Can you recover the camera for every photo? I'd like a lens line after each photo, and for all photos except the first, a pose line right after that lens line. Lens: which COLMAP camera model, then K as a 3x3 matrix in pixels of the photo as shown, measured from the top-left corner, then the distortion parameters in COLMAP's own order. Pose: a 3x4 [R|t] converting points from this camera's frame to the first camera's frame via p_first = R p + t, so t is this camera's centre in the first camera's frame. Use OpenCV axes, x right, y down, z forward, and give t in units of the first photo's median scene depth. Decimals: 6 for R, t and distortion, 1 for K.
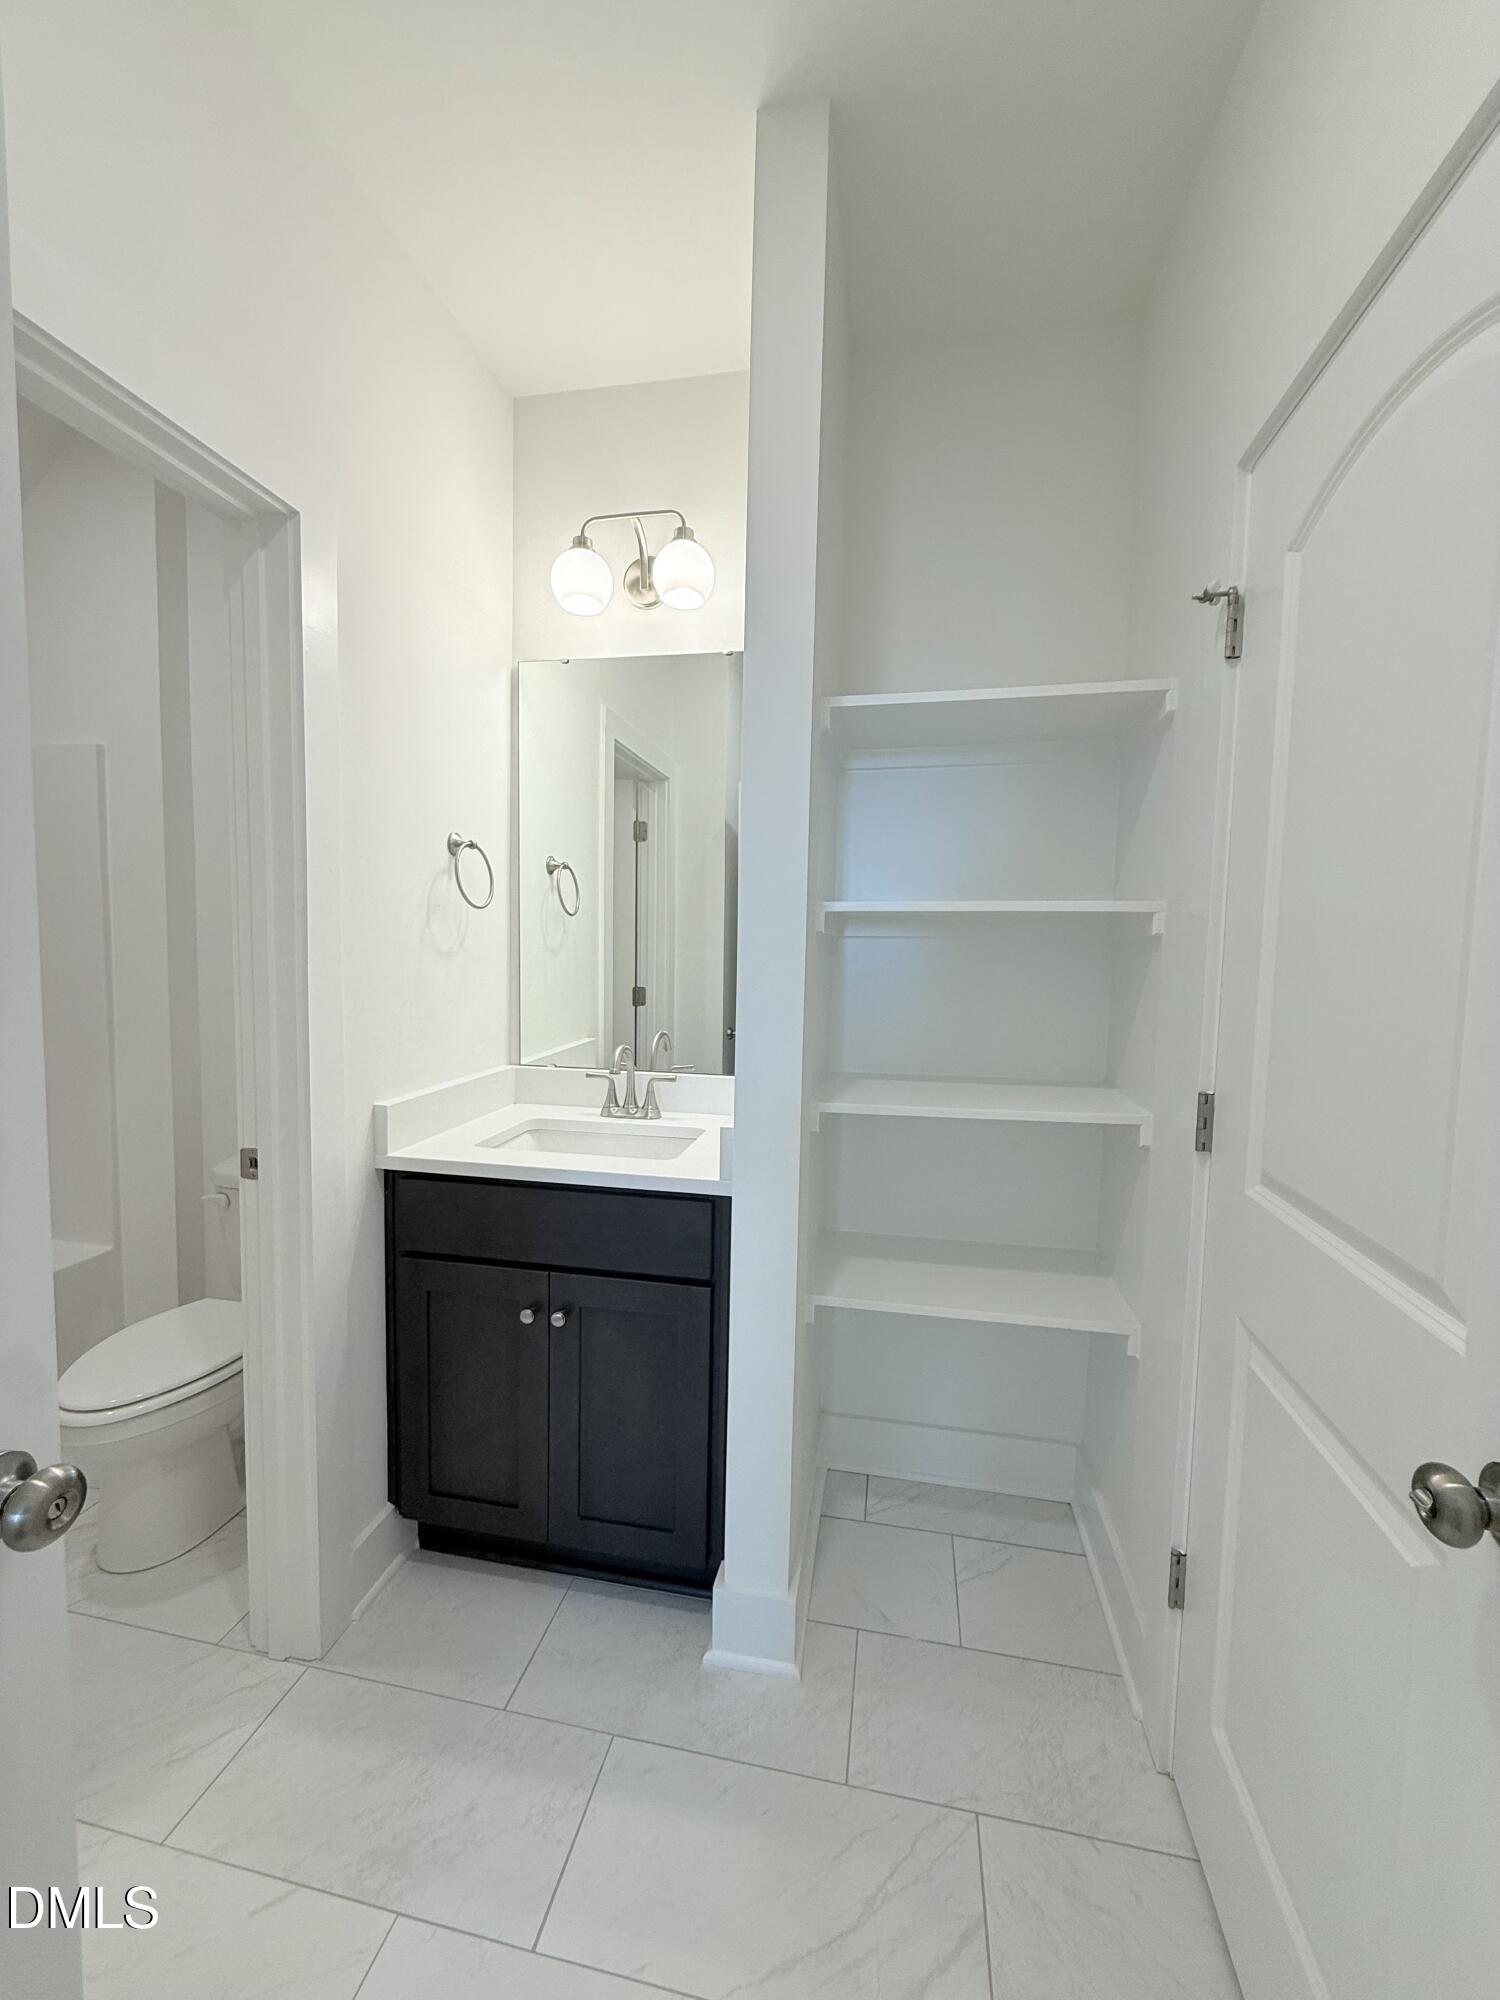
lens RADIAL K [[798.2, 0, 748.4], [0, 798.2, 995.7], [0, 0, 1]] dist [-0.000170, -0.000171]
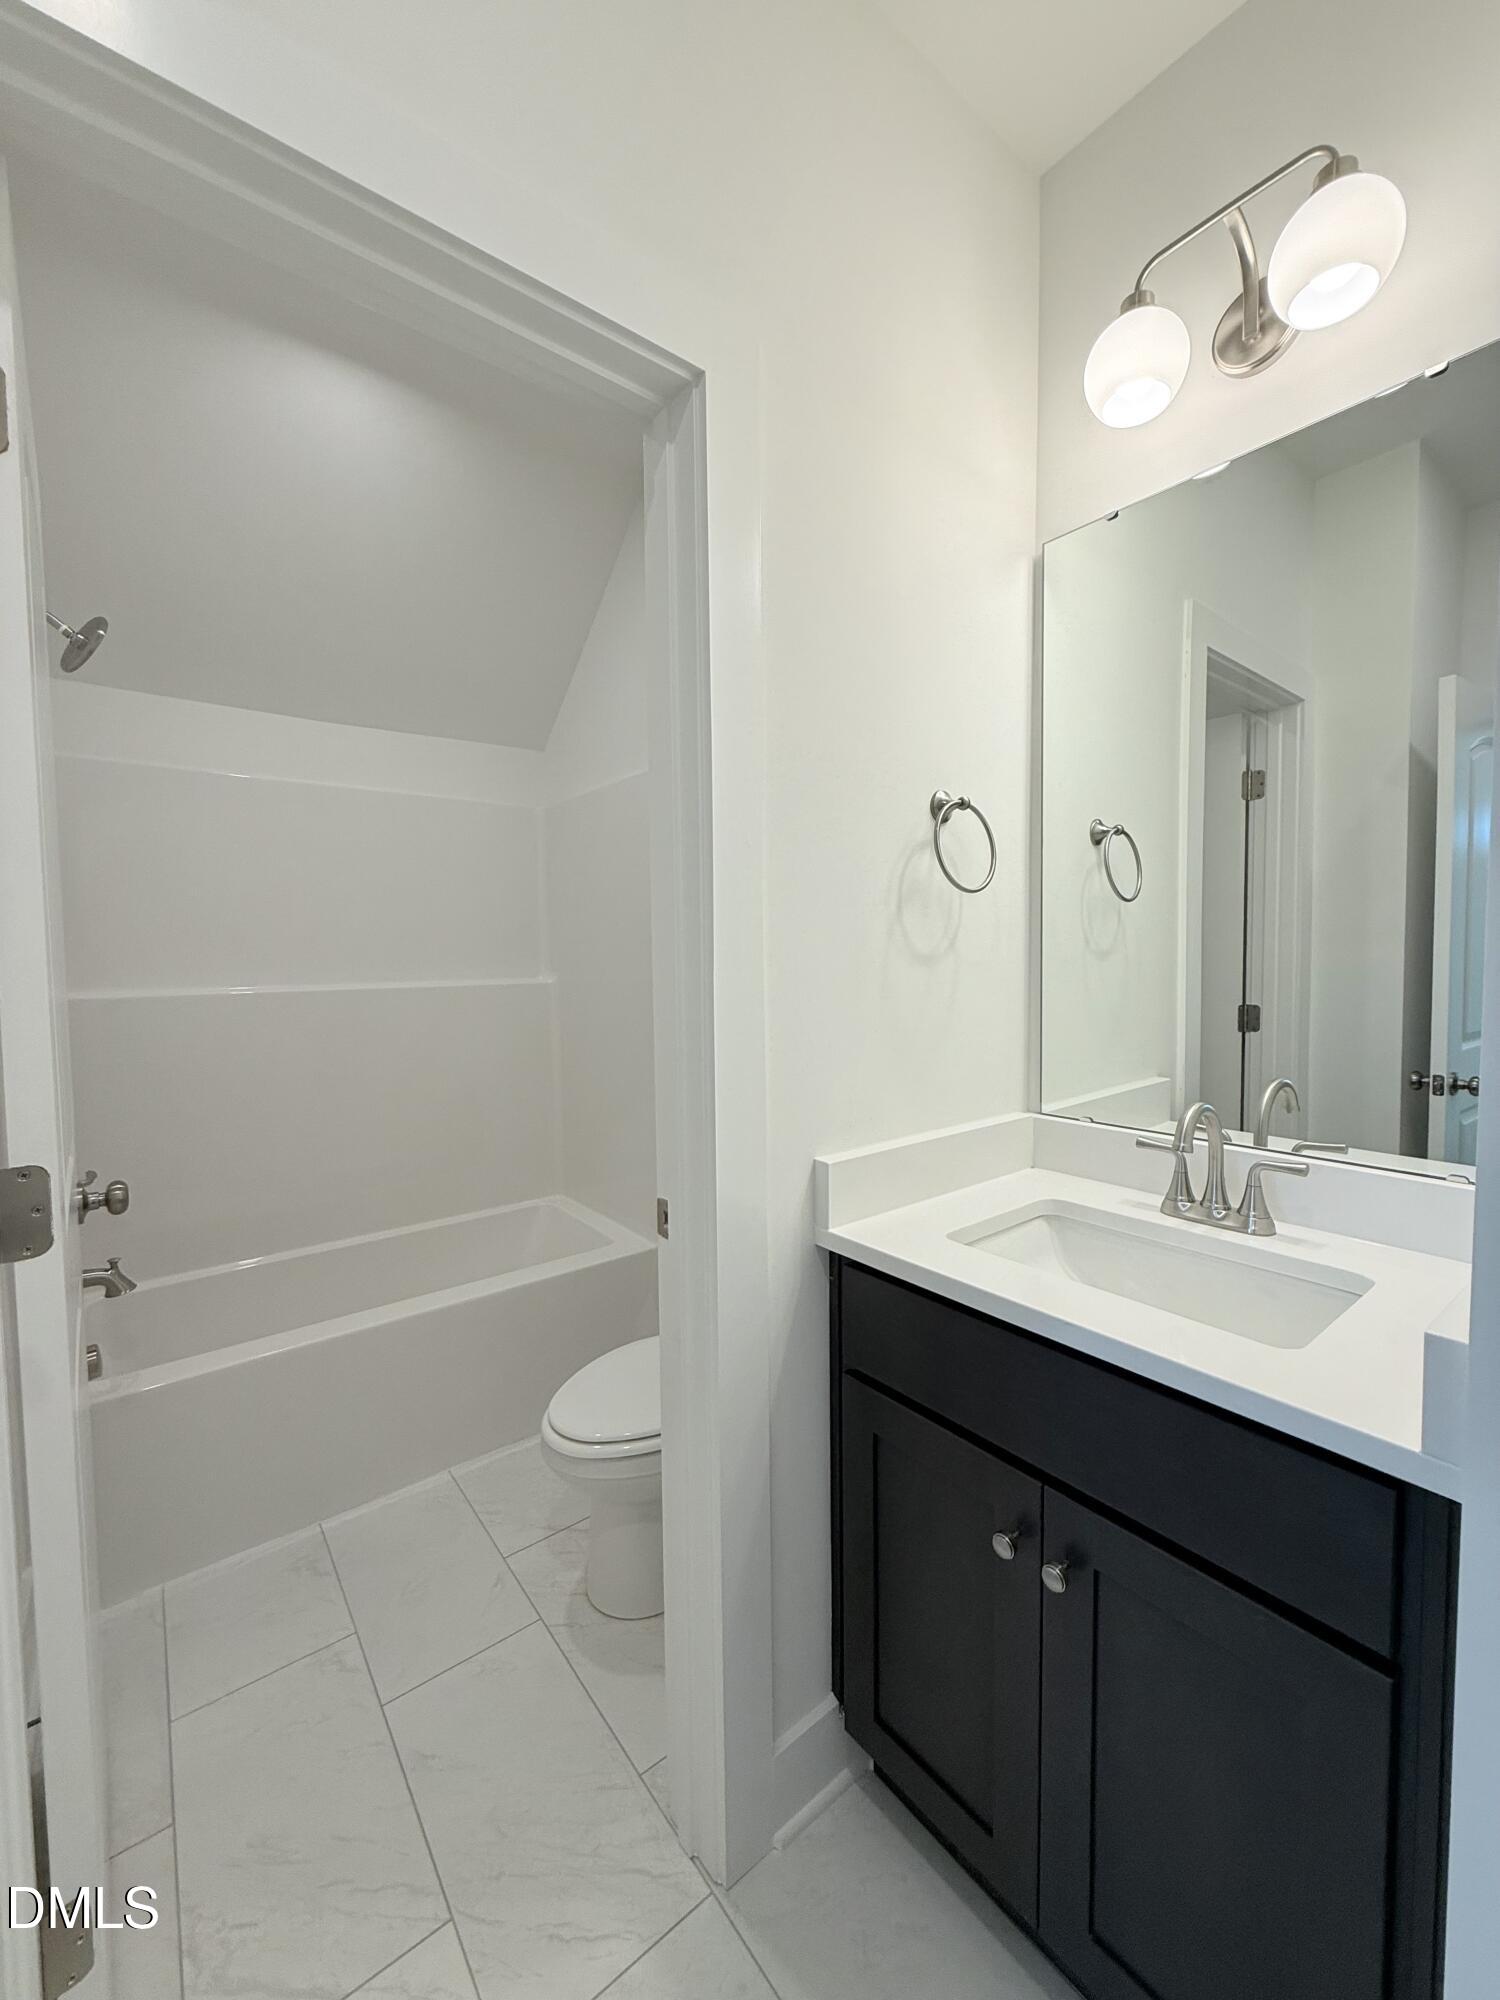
lens RADIAL K [[798.2, 0, 748.4], [0, 798.2, 995.7], [0, 0, 1]] dist [-0.000170, -0.000171]
pose [[0.759313, 0.006240, -0.650696, -0.025022], [-0.017738, 0.999781, -0.011111, -0.005815], [0.650484, 0.019979, 0.759257, 0.316685]]
